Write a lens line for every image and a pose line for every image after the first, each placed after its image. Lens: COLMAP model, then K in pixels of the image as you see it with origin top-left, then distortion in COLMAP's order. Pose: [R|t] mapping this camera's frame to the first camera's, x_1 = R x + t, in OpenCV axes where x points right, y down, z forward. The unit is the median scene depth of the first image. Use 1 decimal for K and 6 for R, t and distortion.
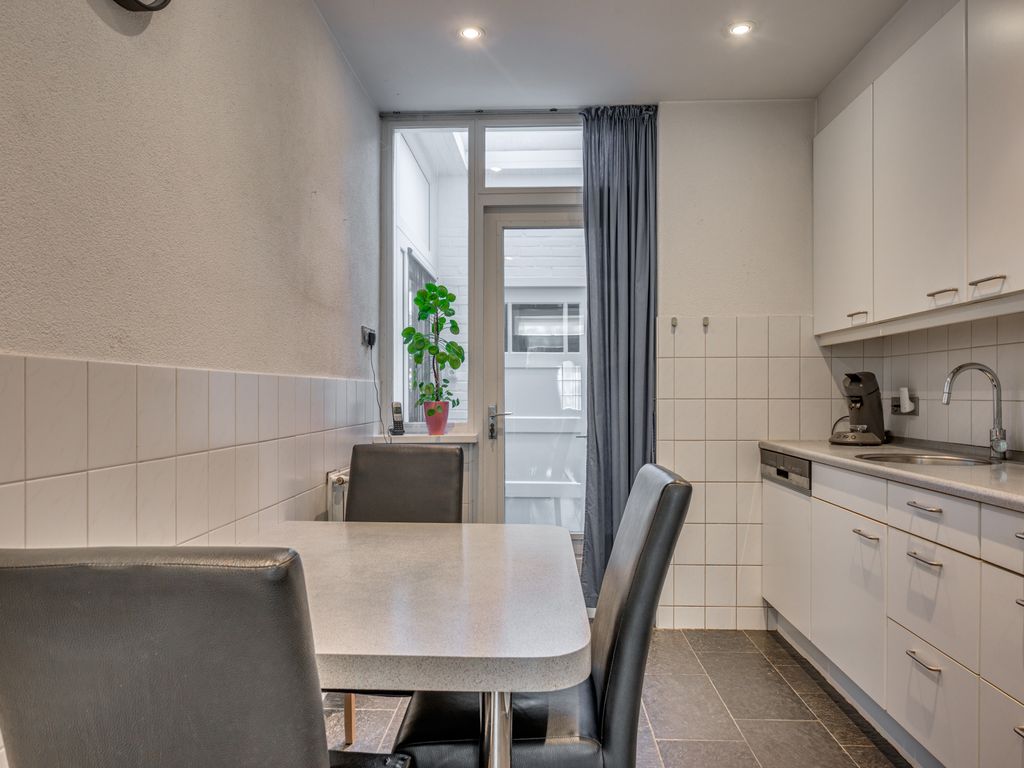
lens RADIAL K [[696.3, 0, 512.0], [0, 696.3, 384.0], [0, 0, 1]] dist [-0.004273, -0.000420]
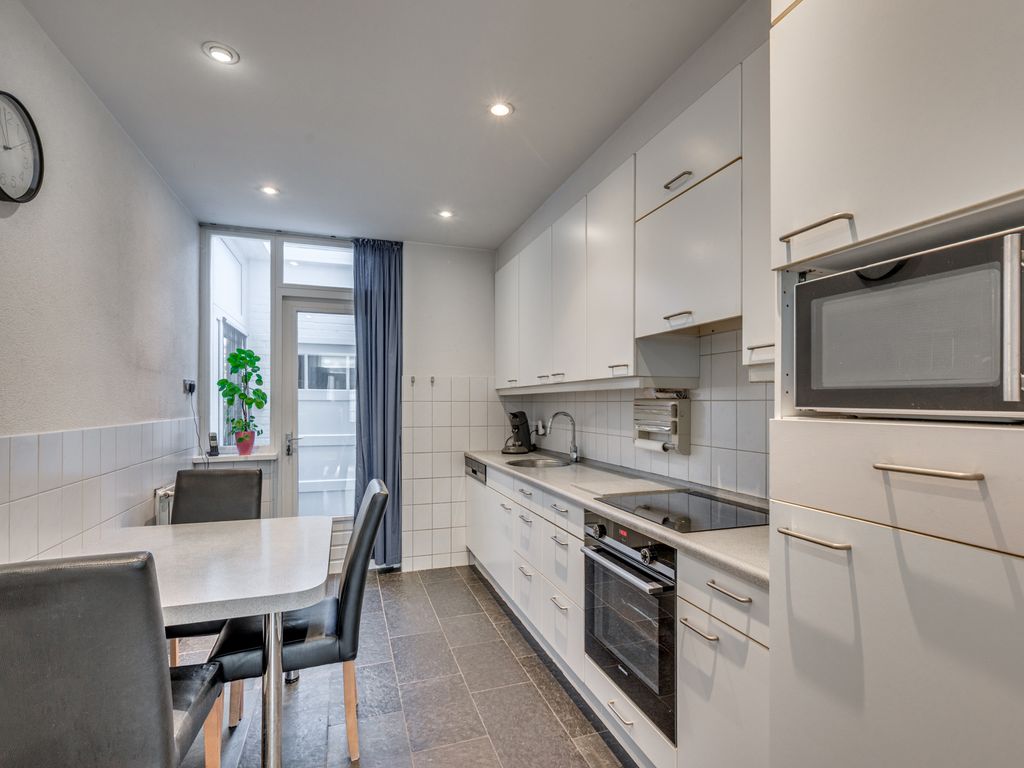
lens RADIAL K [[502.9, 0, 516.3], [0, 502.9, 401.2], [0, 0, 1]] dist [-0.000125, -0.000083]
pose [[0.930225, 0.002494, 0.366982, 0.030630], [-0.004724, 0.999975, 0.005180, -0.046283], [-0.366960, -0.006552, 0.930214, -0.162810]]
